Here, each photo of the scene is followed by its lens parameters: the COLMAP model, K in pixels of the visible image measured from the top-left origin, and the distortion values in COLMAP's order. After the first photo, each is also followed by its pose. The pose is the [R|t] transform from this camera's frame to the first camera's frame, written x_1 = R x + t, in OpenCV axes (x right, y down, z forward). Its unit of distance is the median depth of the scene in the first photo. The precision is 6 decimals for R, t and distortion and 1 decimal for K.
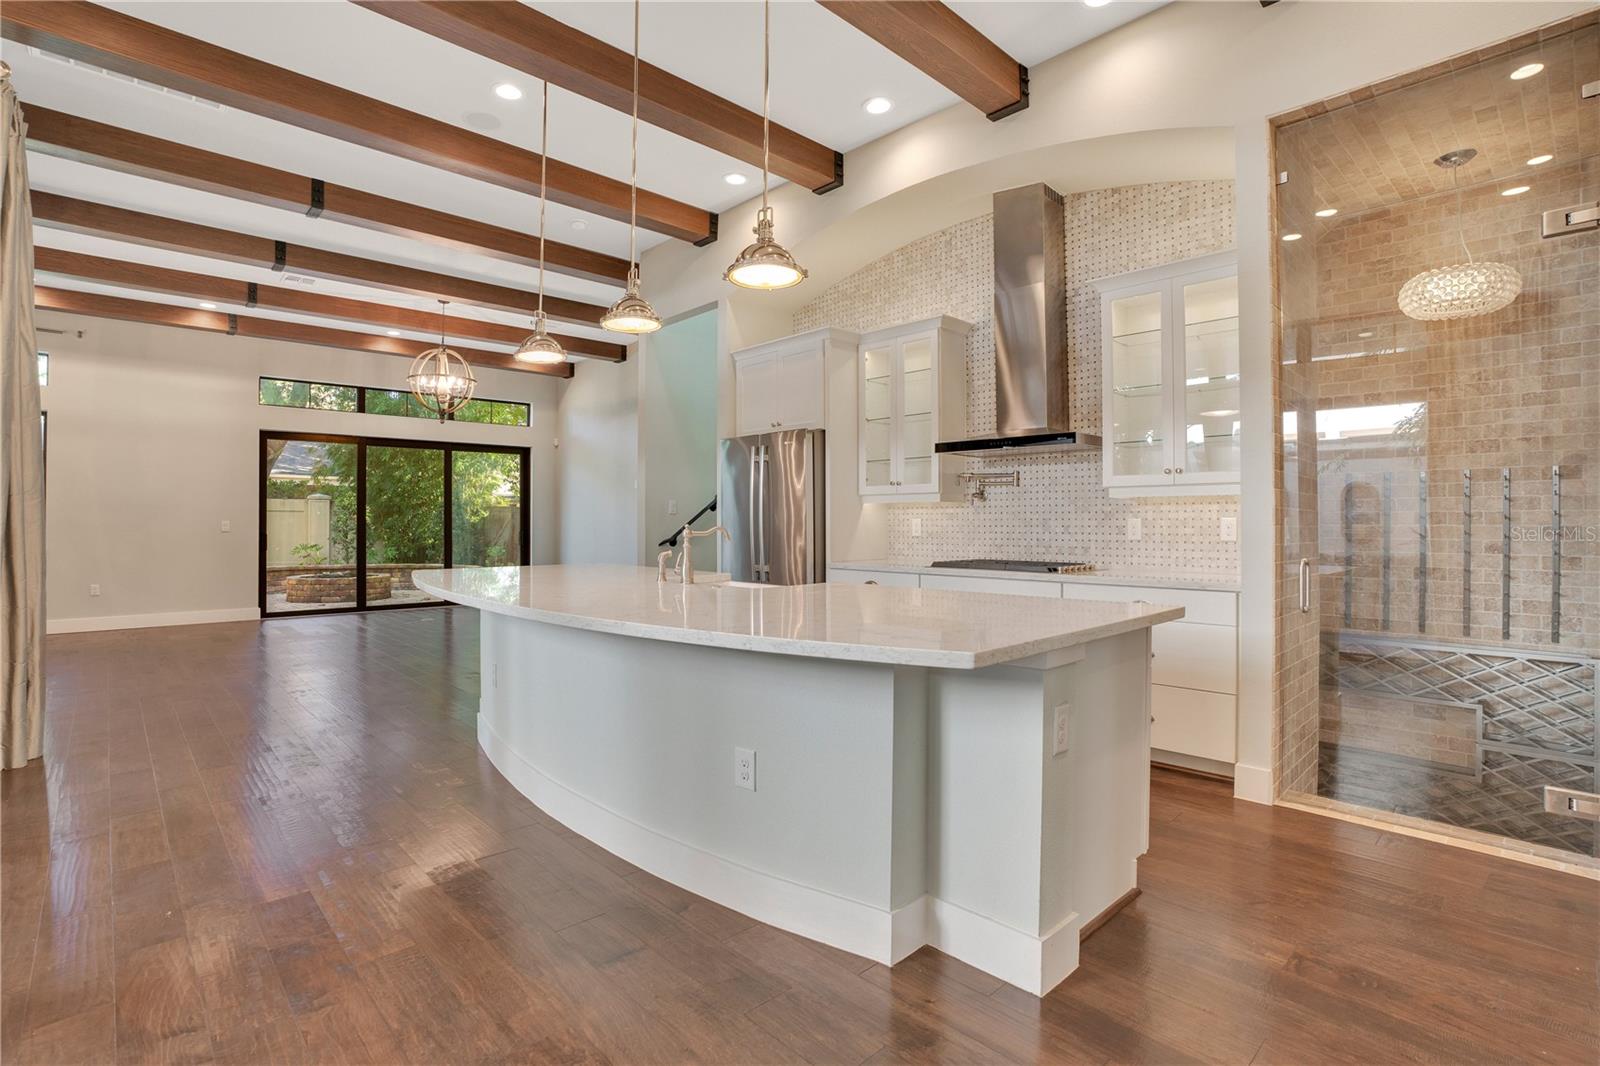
lens RADIAL K [[753.0, 0, 797.7], [0, 753.0, 522.5], [0, 0, 1]] dist [-0.036628, 0.009432]
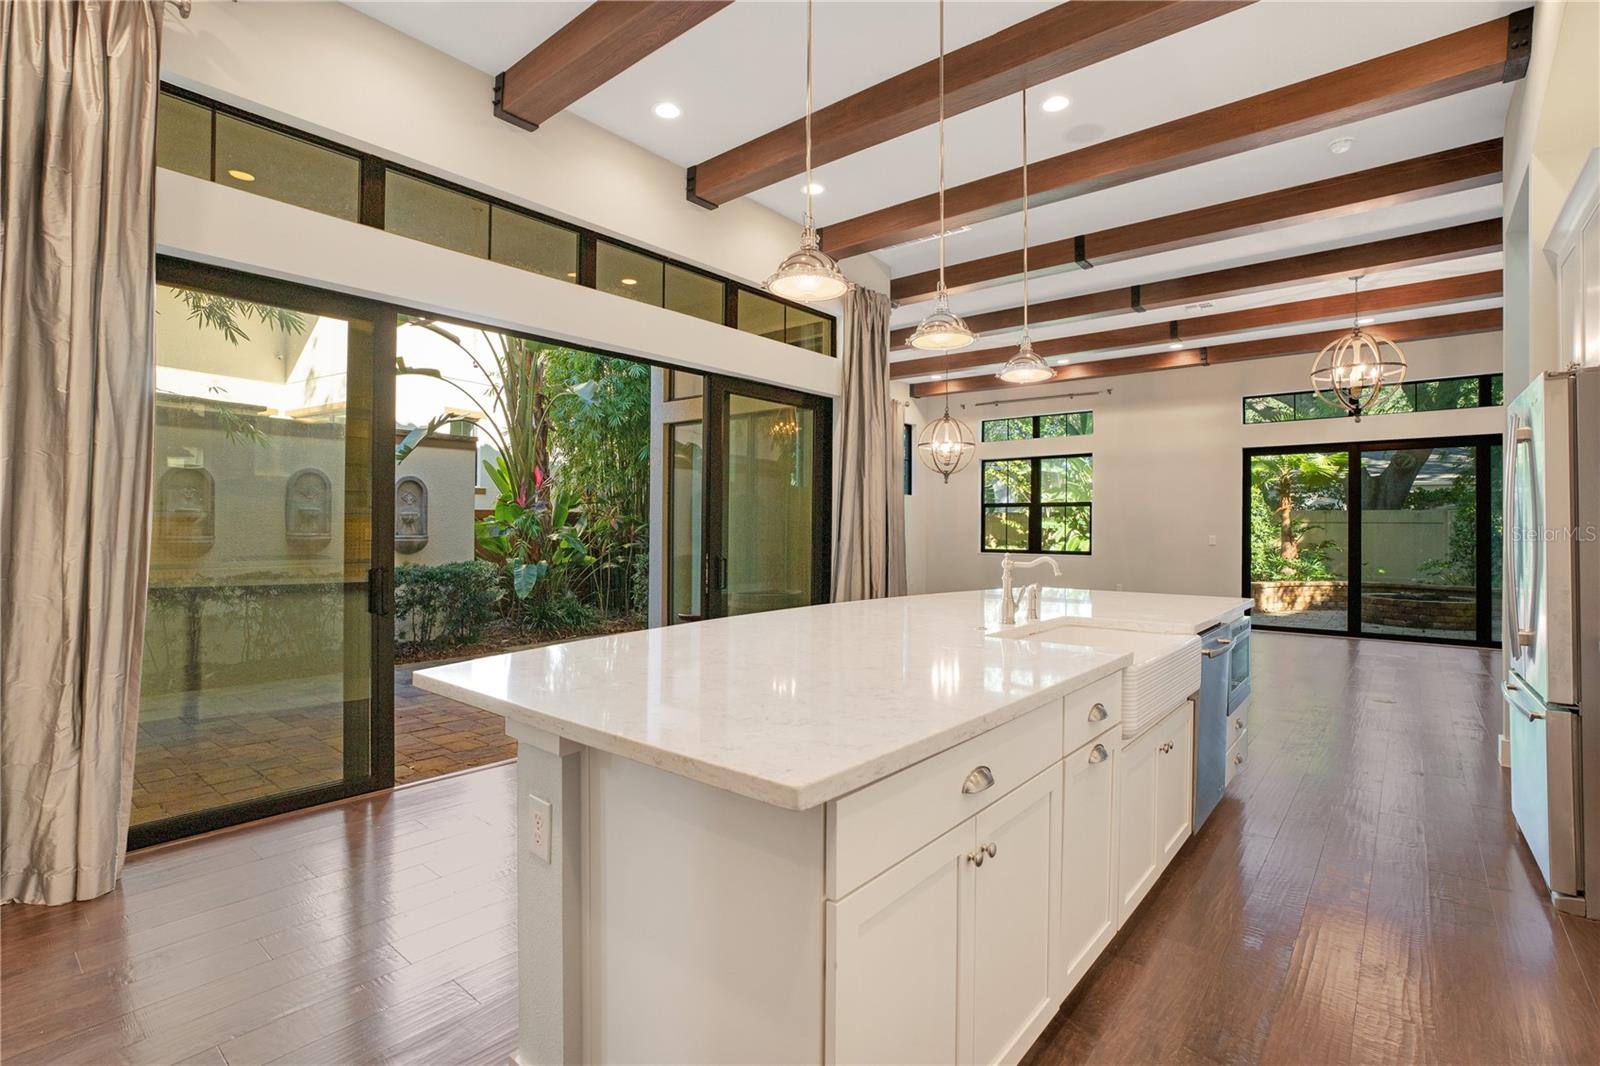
lens RADIAL K [[753.0, 0, 791.3], [0, 753.0, 527.5], [0, 0, 1]] dist [-0.036628, 0.009432]
pose [[0.108507, 0.001213, -0.994095, 0.495572], [-0.014302, 0.999898, -0.000341, -0.004485], [0.993993, 0.014255, 0.108513, 0.478030]]
